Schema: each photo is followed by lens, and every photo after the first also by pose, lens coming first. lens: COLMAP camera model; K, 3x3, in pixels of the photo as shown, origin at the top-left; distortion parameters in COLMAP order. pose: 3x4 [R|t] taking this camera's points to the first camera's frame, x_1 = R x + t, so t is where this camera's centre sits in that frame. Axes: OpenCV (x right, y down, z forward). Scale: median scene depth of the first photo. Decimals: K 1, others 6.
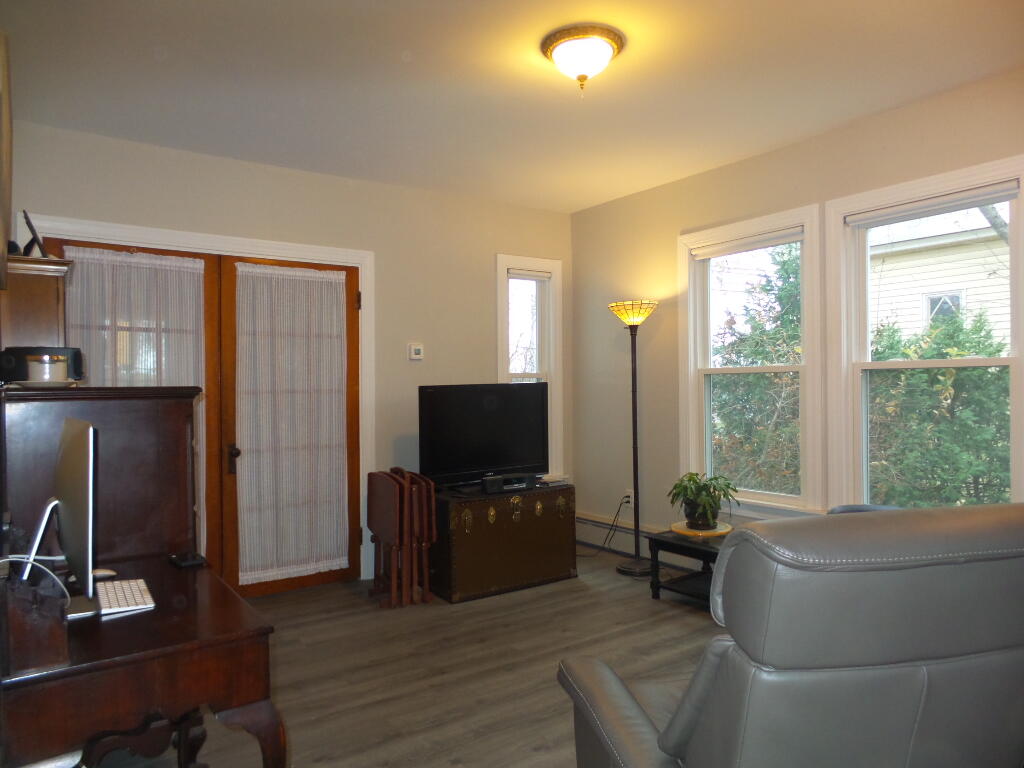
lens RADIAL K [[699.3, 0, 512.0], [0, 699.3, 384.0], [0, 0, 1]] dist [0.000609, 0.000833]
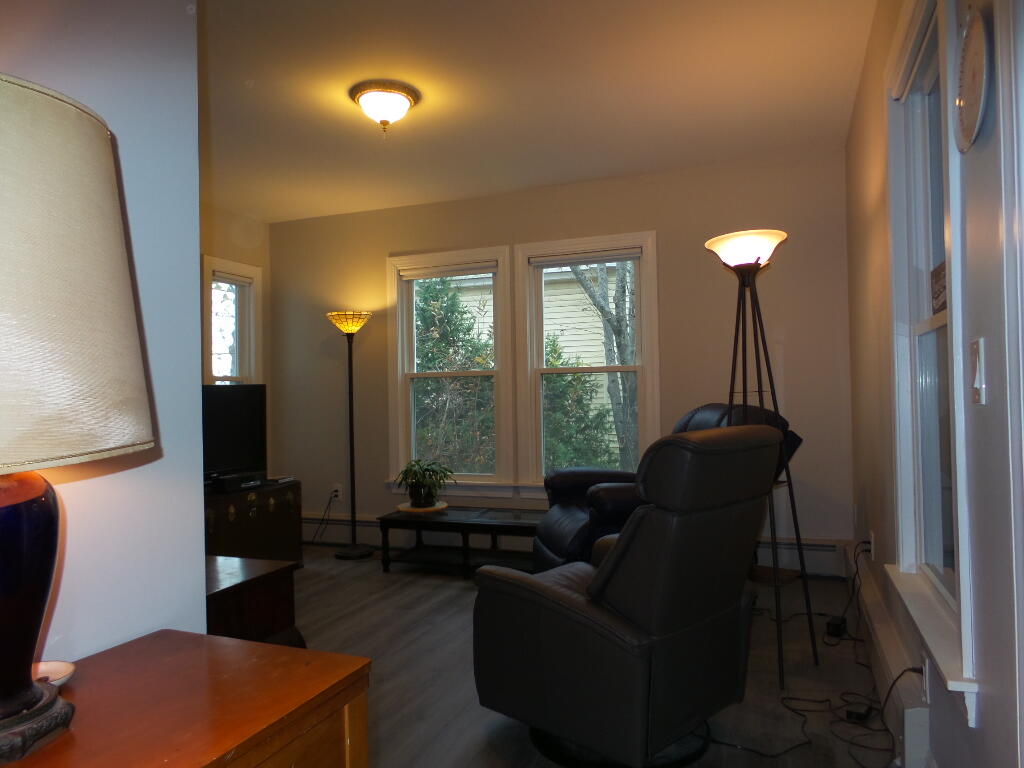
lens RADIAL K [[692.9, 0, 512.0], [0, 692.9, 384.0], [0, 0, 1]] dist [-0.024664, -0.001128]
pose [[0.826004, 0.009071, 0.563592, -0.252025], [0.006753, 0.999639, -0.025986, 0.029399], [-0.563624, 0.025270, 0.825645, -0.052471]]
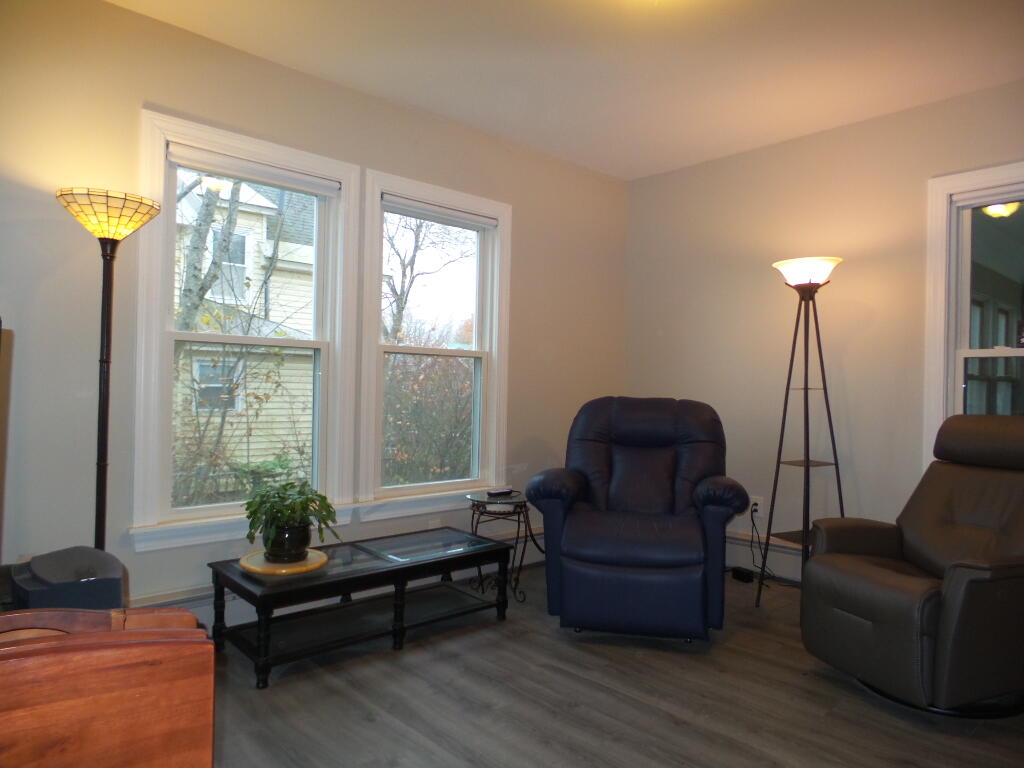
lens RADIAL K [[692.9, 0, 512.0], [0, 692.9, 384.0], [0, 0, 1]] dist [-0.024664, -0.001128]
pose [[-0.148545, 0.015405, 0.988786, -0.432767], [-0.017534, 0.999680, -0.018209, 0.035729], [-0.988750, -0.020043, -0.148227, 0.837380]]
